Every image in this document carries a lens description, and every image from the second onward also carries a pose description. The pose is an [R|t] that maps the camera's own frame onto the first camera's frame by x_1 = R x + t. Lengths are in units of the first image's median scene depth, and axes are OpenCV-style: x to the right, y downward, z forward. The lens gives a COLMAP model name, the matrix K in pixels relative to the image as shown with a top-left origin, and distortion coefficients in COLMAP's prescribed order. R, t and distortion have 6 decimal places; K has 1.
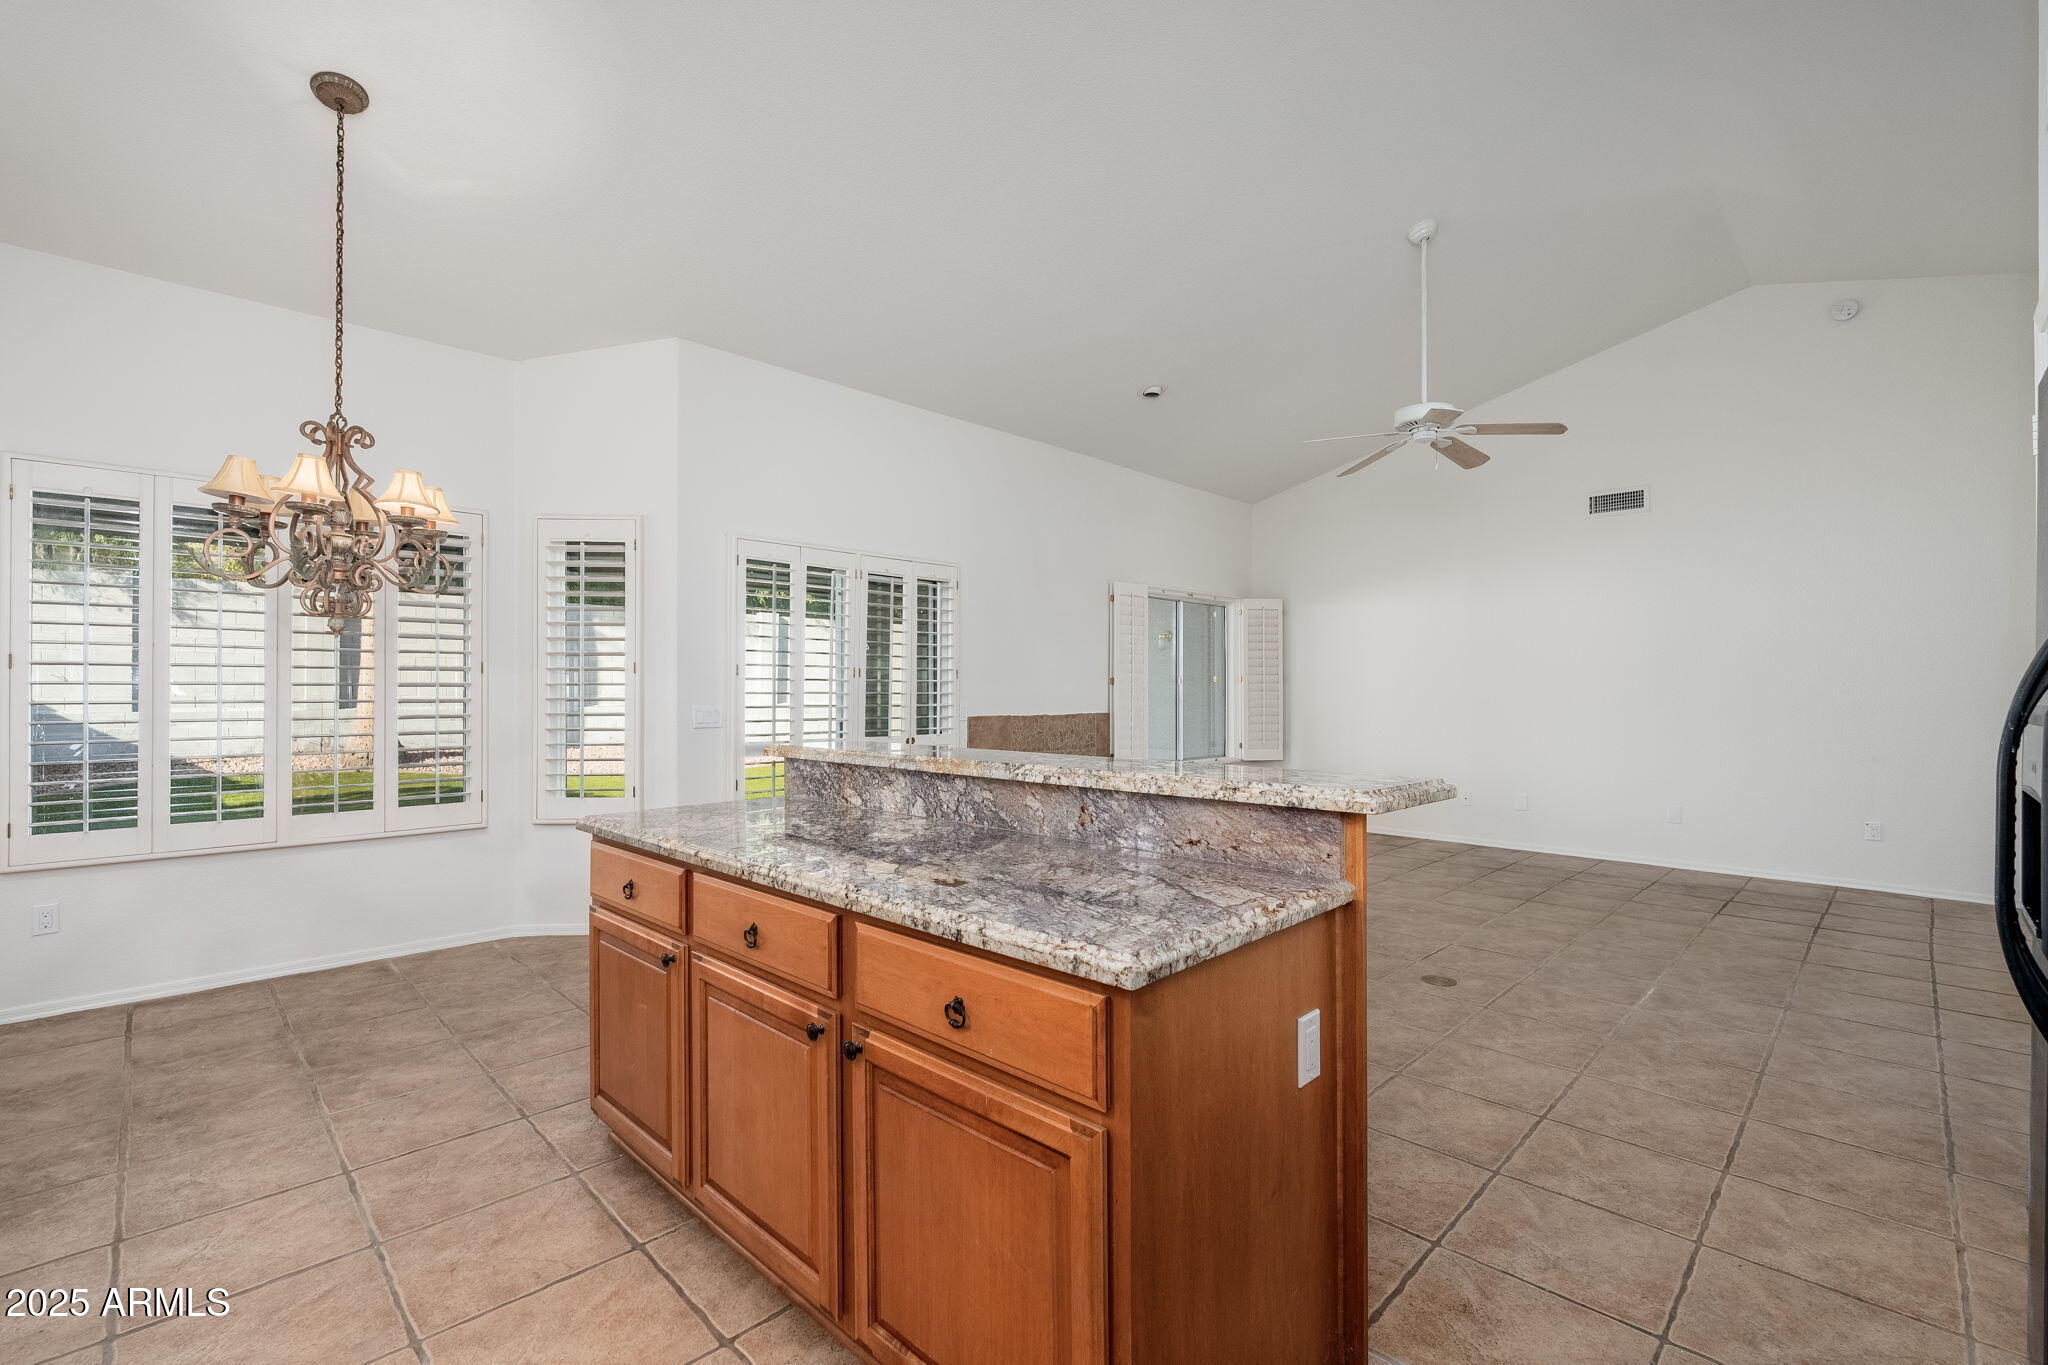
lens RADIAL K [[892.9, 0, 1021.5], [0, 892.9, 686.9], [0, 0, 1]] dist [-0.010150, -0.000127]
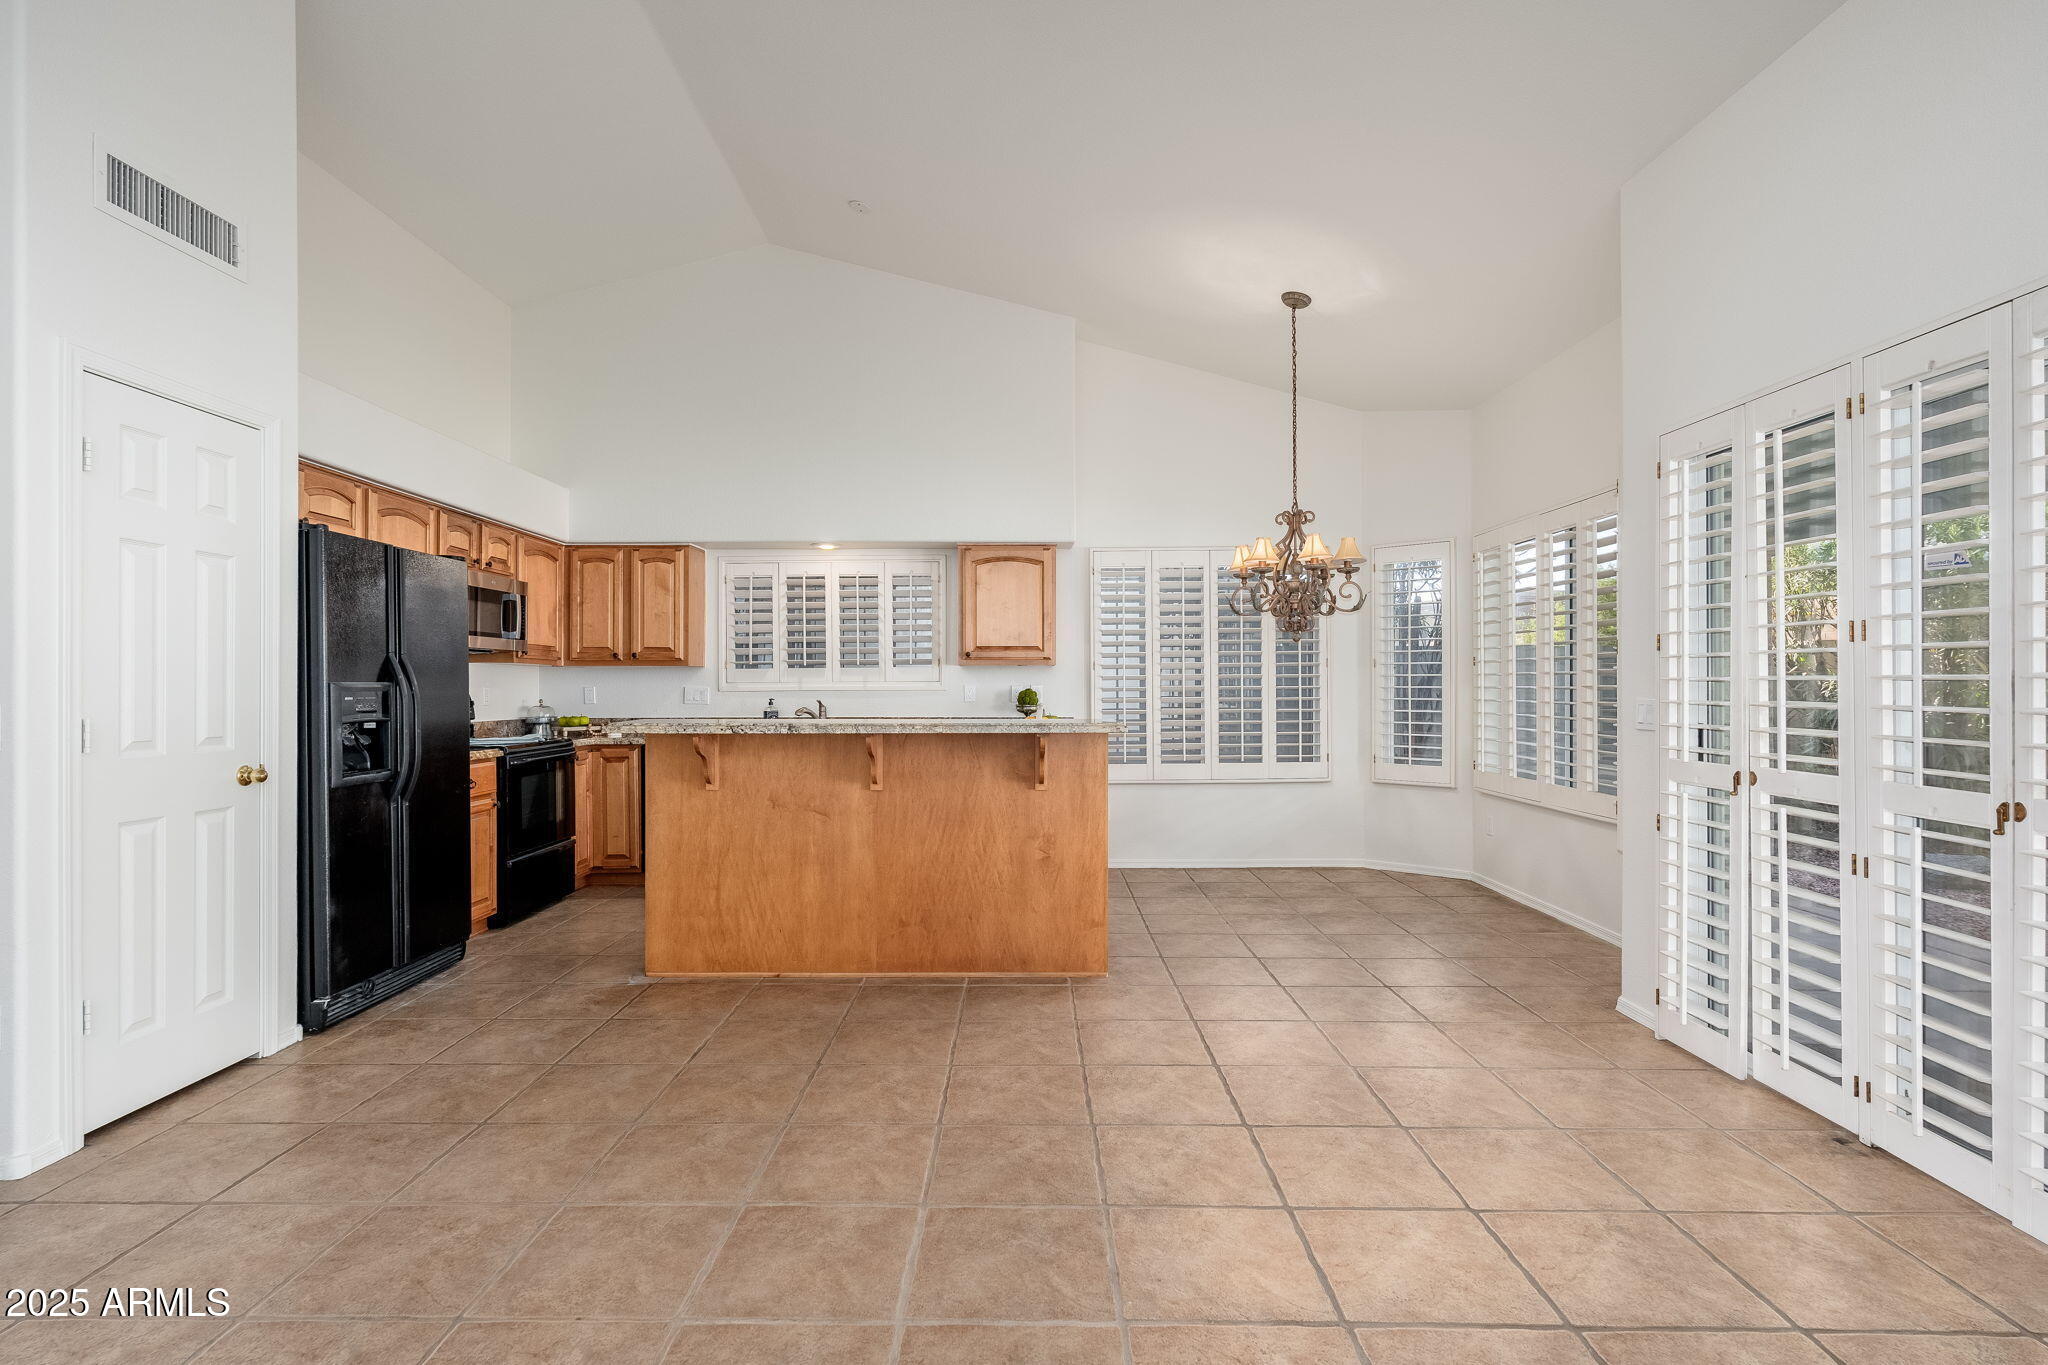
lens RADIAL K [[982.7, 0, 1024.0], [0, 982.7, 682.5], [0, 0, 1]] dist [-0.001547, 0.000391]
pose [[-0.709779, 0.000022, -0.704424, 0.550269], [0.005835, 0.999966, -0.005849, 0.012574], [0.704400, -0.008261, -0.709755, 1.295206]]
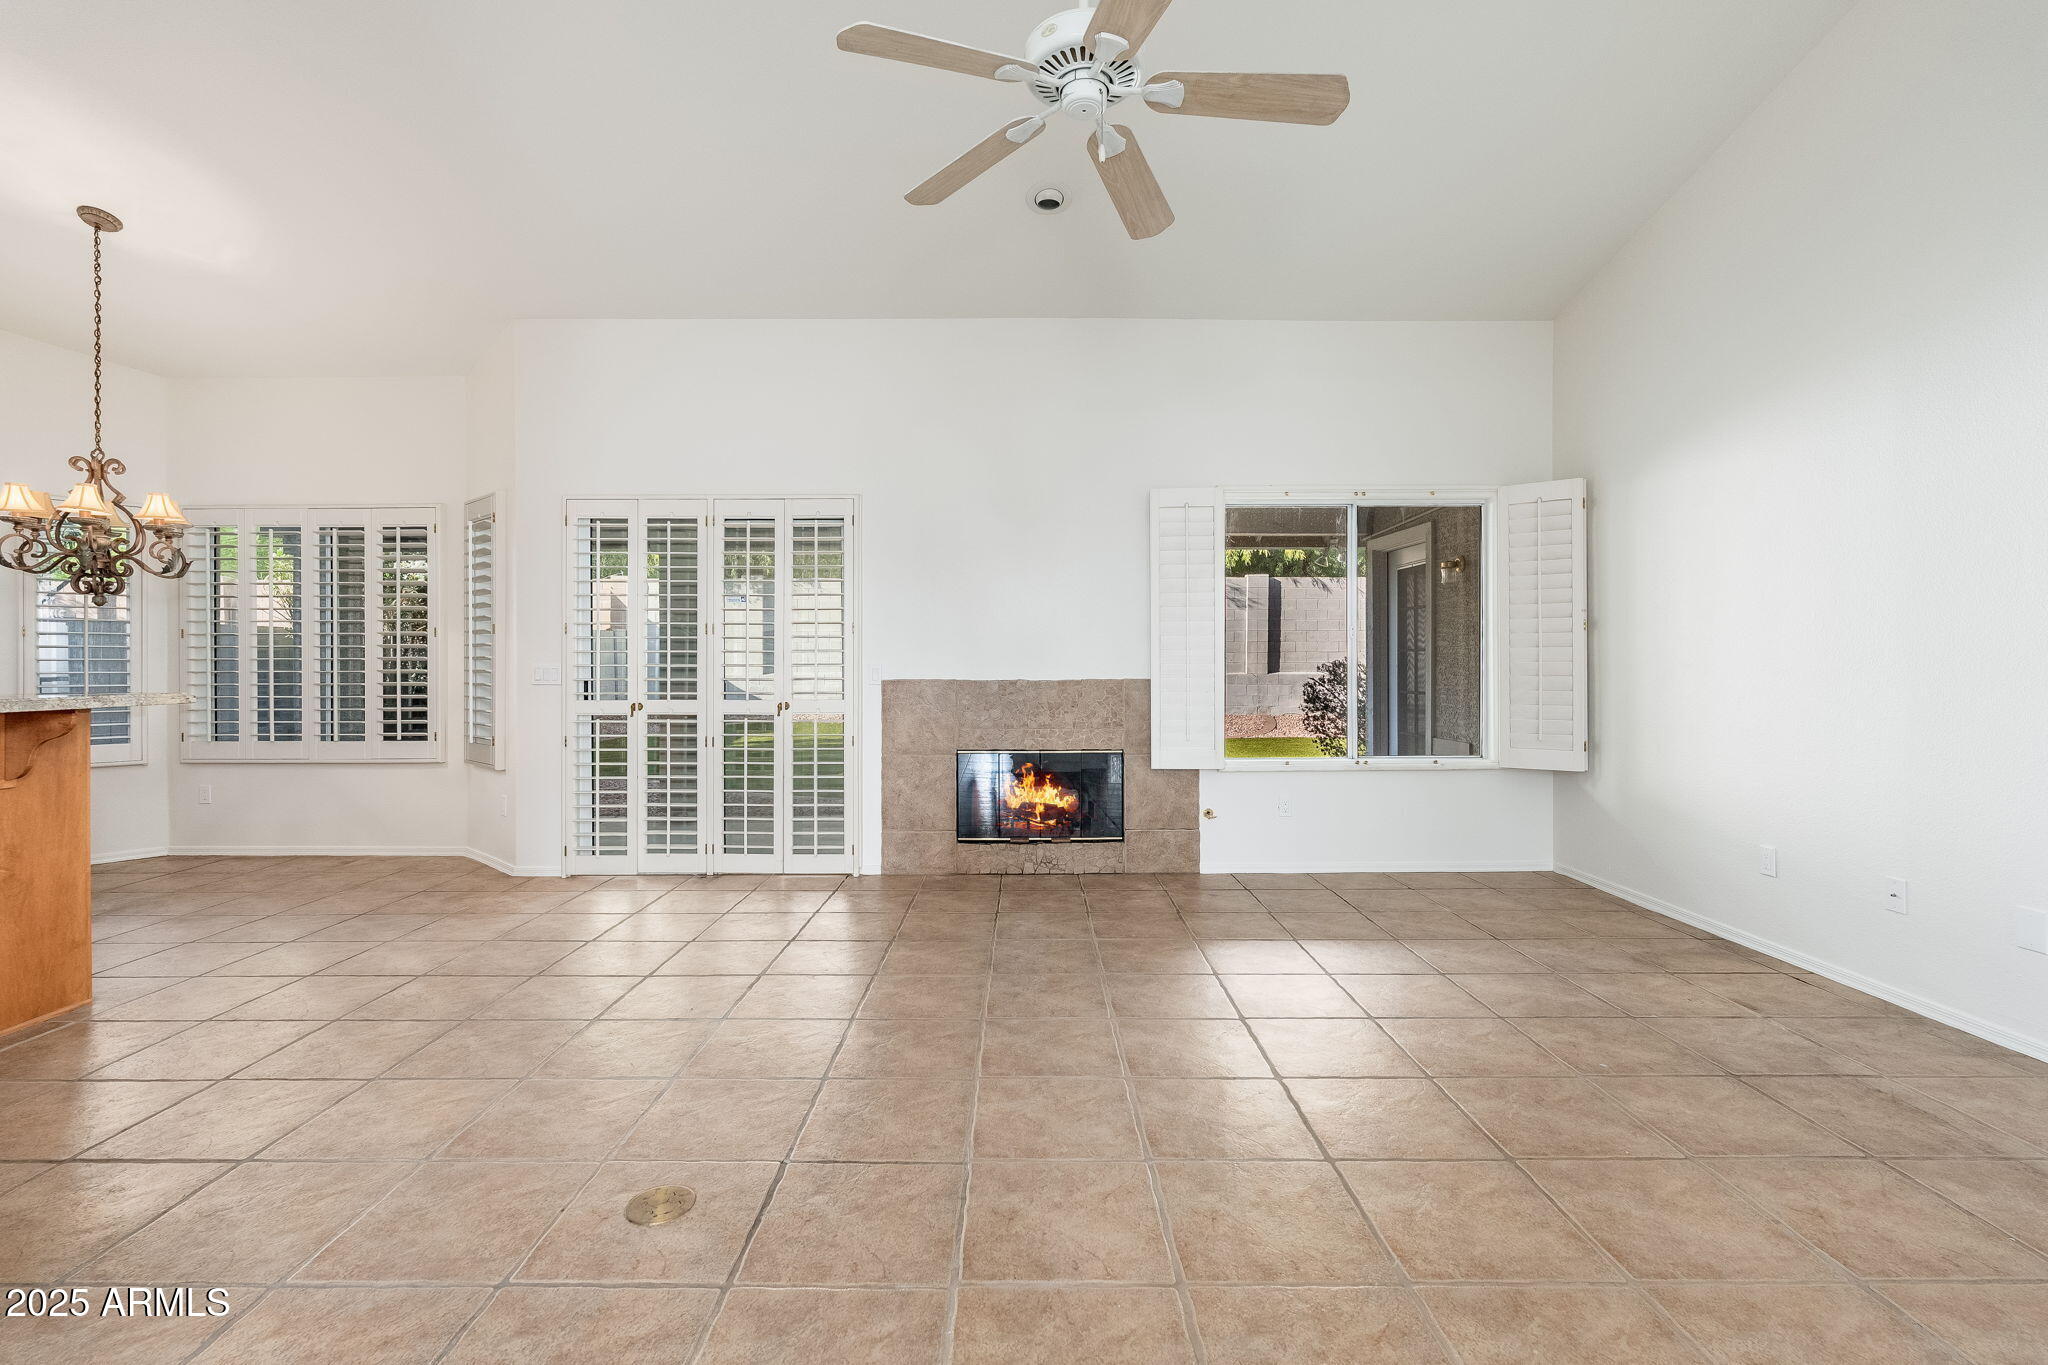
lens RADIAL K [[910.2, 0, 1015.2], [0, 910.2, 666.9], [0, 0, 1]] dist [-0.001856, -0.000276]
pose [[0.704959, 0.002134, -0.709245, 0.857813], [0.005237, 0.999953, 0.008214, 0.020953], [0.709229, -0.009505, 0.704914, 0.690472]]
